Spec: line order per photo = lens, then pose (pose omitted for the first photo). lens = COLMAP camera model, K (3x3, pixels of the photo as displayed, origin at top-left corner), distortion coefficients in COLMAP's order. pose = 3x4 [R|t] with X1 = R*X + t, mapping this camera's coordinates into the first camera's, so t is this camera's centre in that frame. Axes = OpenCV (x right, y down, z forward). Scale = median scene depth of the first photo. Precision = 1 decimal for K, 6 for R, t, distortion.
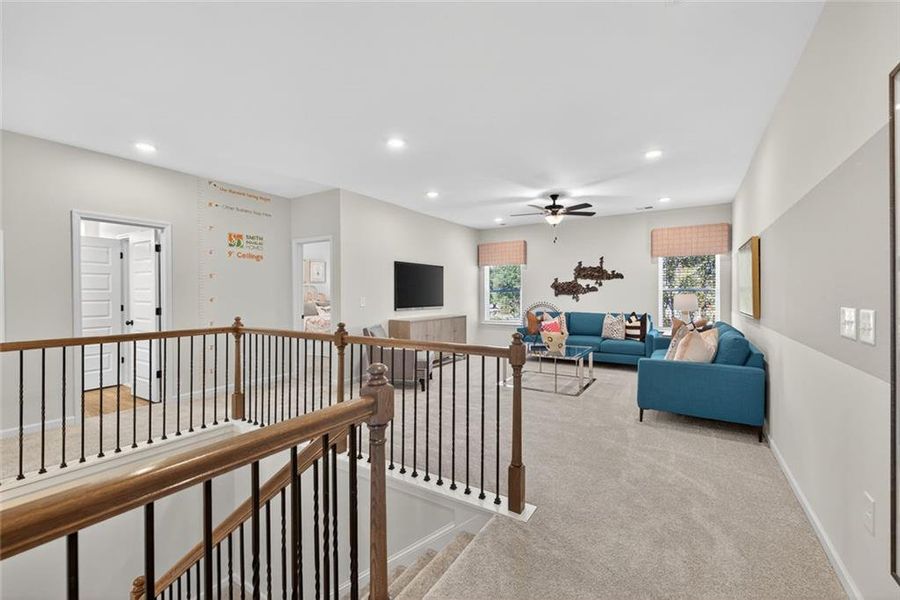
lens RADIAL K [[380.8, 0, 454.1], [0, 380.8, 300.9], [0, 0, 1]] dist [0.003662, -0.000230]
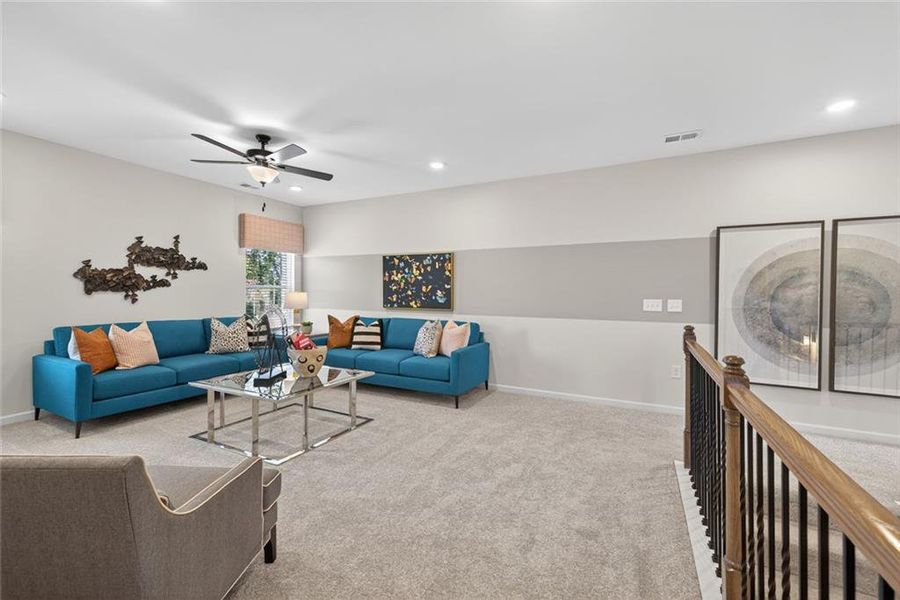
lens RADIAL K [[380.8, 0, 448.1], [0, 380.8, 295.8], [0, 0, 1]] dist [0.003662, -0.000230]
pose [[-0.077375, -0.004188, 0.996993, -0.313771], [0.015053, 0.999872, 0.005369, -0.006043], [-0.996888, 0.015424, -0.077302, 0.579897]]
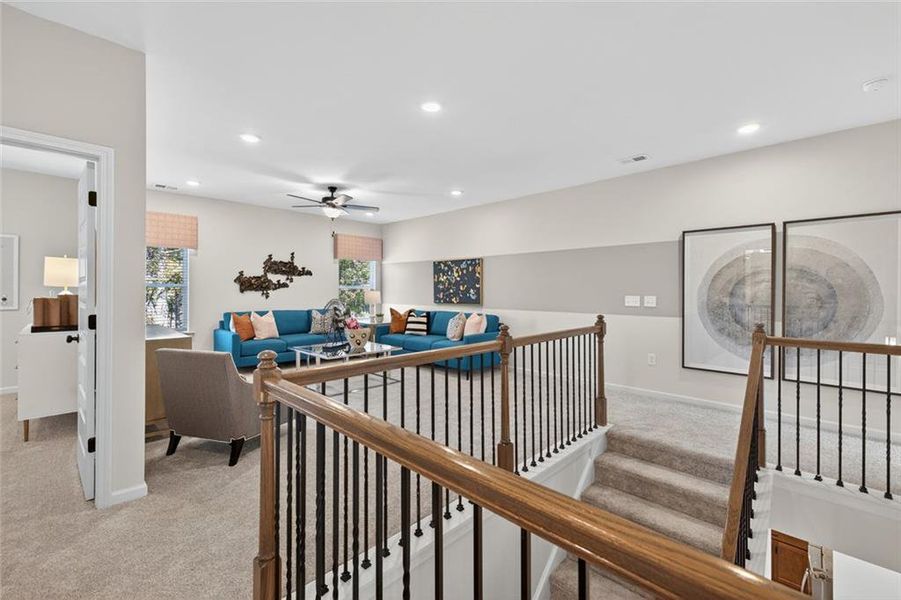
lens RADIAL K [[381.2, 0, 449.7], [0, 381.2, 291.0], [0, 0, 1]] dist [0.003662, -0.000230]
pose [[0.220487, 0.004441, 0.975380, -0.476910], [0.017427, 0.999812, -0.008492, -0.001339], [-0.975234, 0.018870, 0.220368, 0.392836]]
